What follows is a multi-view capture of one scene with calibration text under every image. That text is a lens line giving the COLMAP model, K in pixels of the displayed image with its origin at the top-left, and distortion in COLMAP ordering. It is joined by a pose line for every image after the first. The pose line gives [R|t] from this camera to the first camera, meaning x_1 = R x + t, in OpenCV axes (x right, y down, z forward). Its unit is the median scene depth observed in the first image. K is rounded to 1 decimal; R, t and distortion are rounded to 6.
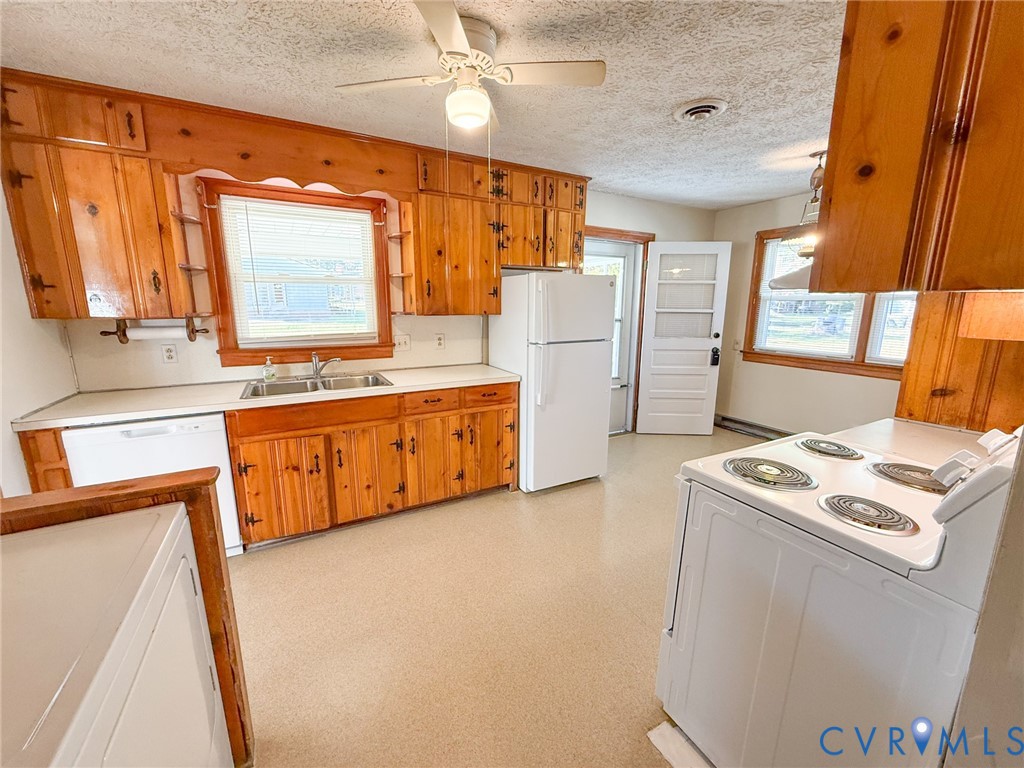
lens RADIAL K [[409.6, 0, 512.6], [0, 409.6, 383.1], [0, 0, 1]] dist [-0.000509, 0.000057]
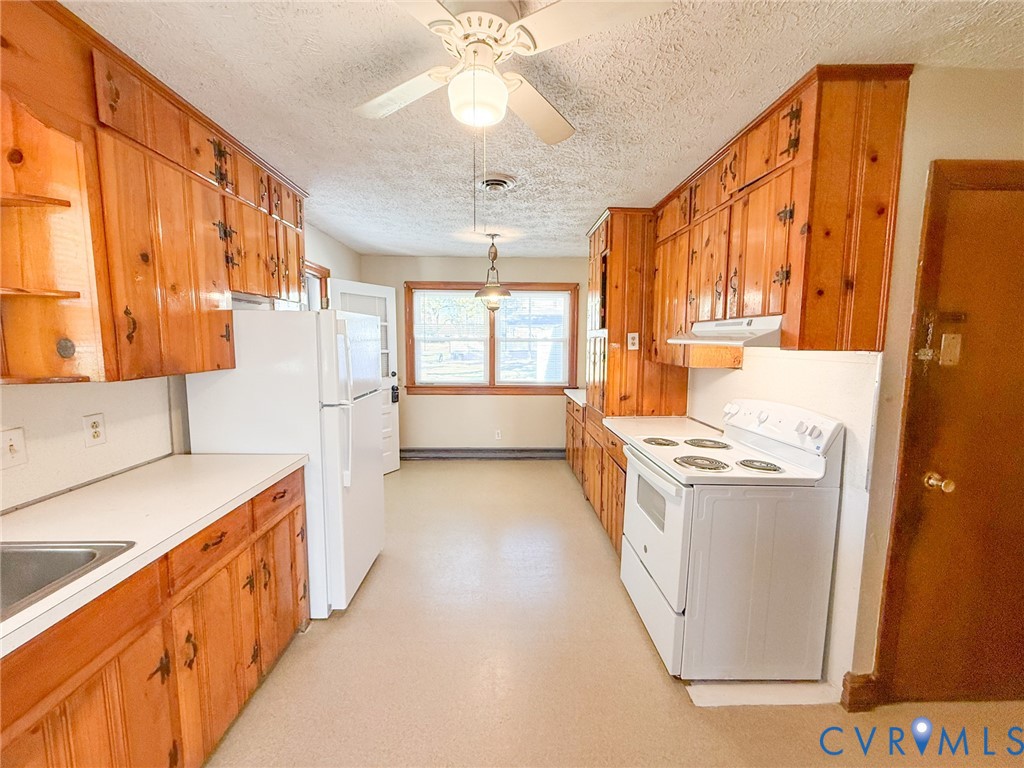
lens RADIAL K [[409.6, 0, 511.3], [0, 409.6, 382.2], [0, 0, 1]] dist [-0.000509, 0.000057]
pose [[0.453172, -0.092810, 0.886579, -0.439925], [0.166540, 0.985869, 0.018077, -0.096424], [-0.875728, 0.139459, 0.462224, 0.379086]]
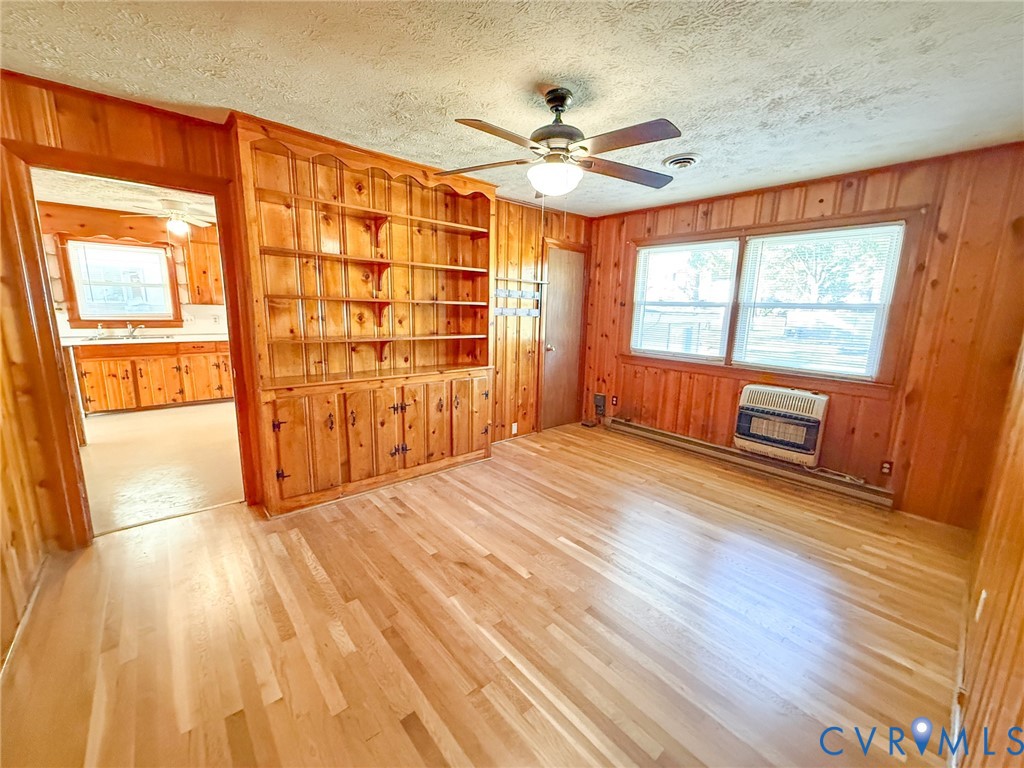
lens RADIAL K [[409.6, 0, 512.2], [0, 409.6, 384.4], [0, 0, 1]] dist [-0.000509, 0.000057]
pose [[0.977906, -0.019620, 0.208121, 0.829476], [0.020771, 0.999779, -0.003347, 0.247163], [-0.208009, 0.007596, 0.978097, -1.189804]]
